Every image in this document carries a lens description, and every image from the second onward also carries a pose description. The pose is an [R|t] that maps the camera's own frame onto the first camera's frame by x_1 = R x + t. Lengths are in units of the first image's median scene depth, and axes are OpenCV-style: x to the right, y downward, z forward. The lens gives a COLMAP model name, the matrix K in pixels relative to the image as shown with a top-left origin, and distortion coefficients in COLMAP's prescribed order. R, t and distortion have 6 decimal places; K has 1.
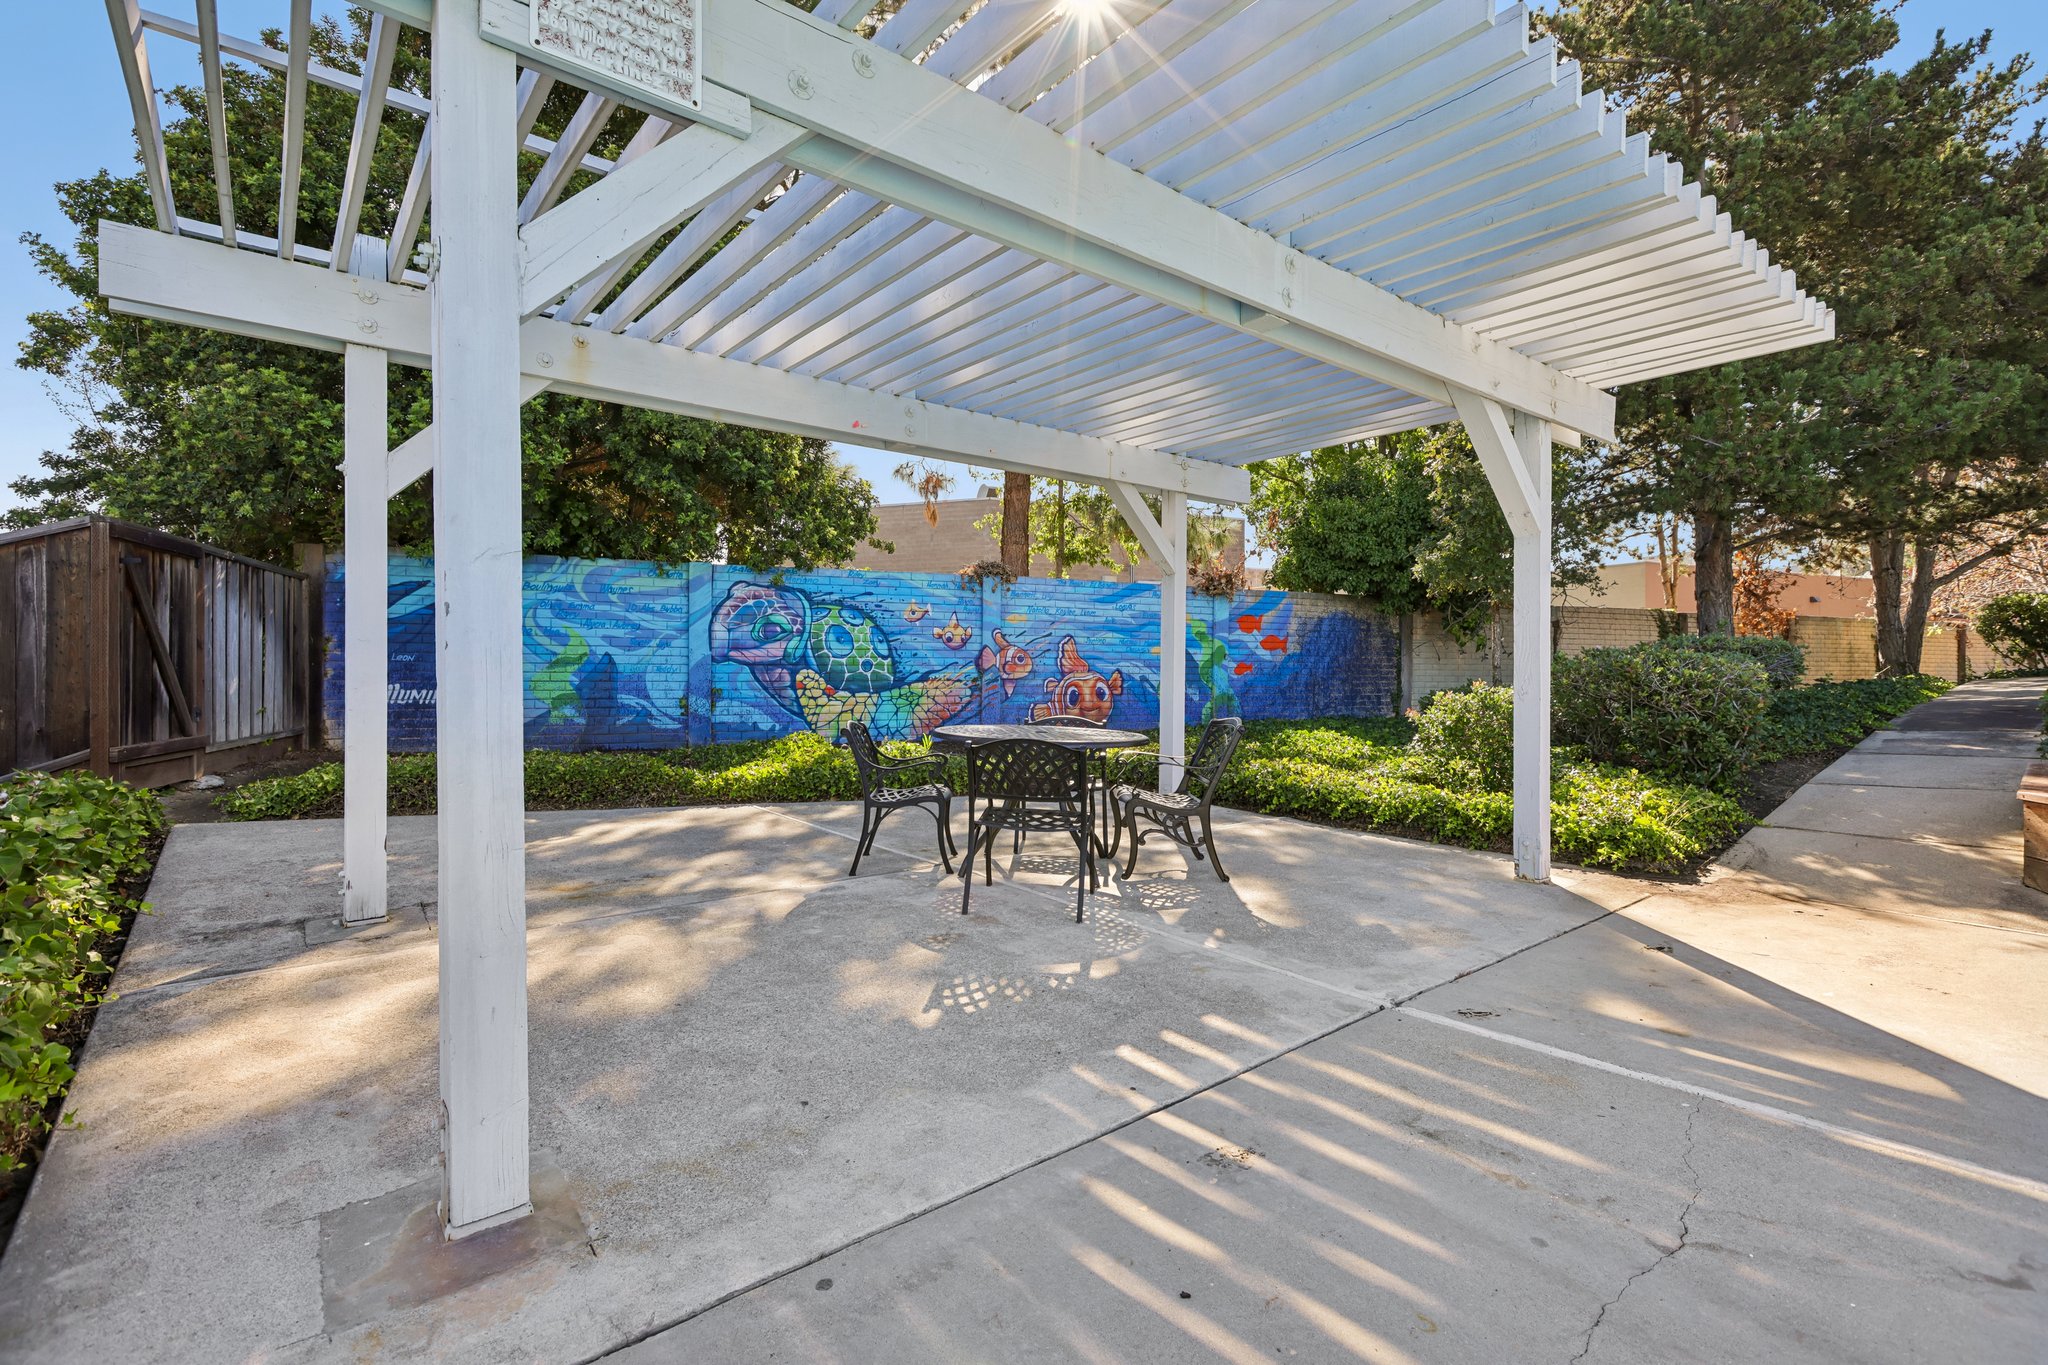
lens RADIAL K [[955.6, 0, 1019.6], [0, 955.6, 672.0], [0, 0, 1]] dist [0.003088, 0.005727]
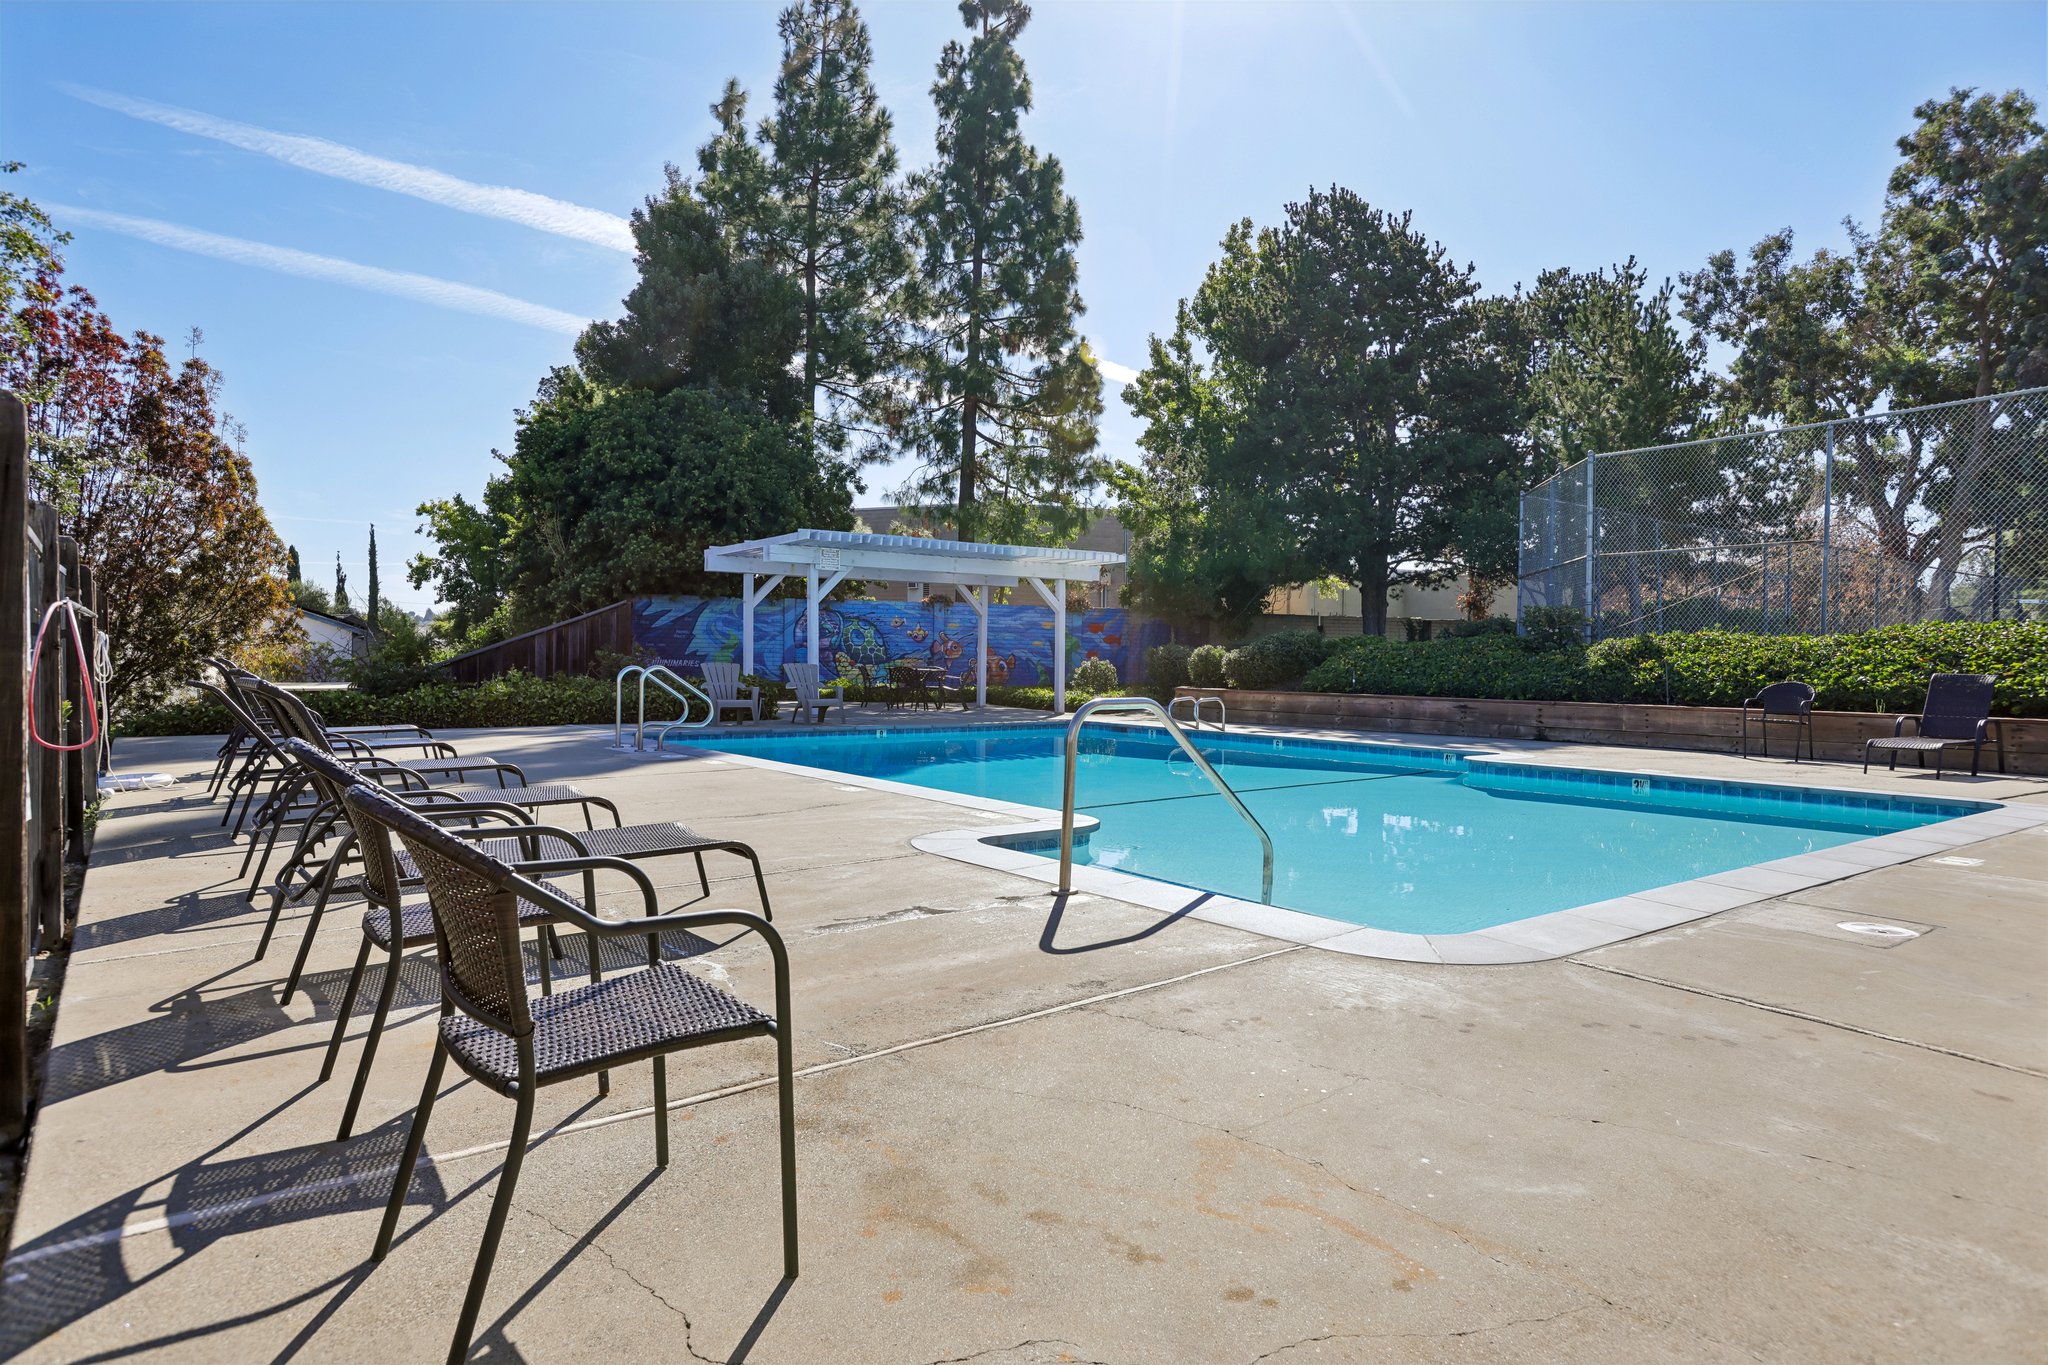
lens RADIAL K [[1235.6, 0, 1028.2], [0, 1235.6, 681.7], [0, 0, 1]] dist [-0.007889, 0.000172]
pose [[0.999152, 0.008210, -0.040351, 0.260948], [-0.007756, 0.999905, 0.011403, 0.026105], [0.040441, -0.011080, 0.999121, -1.502711]]
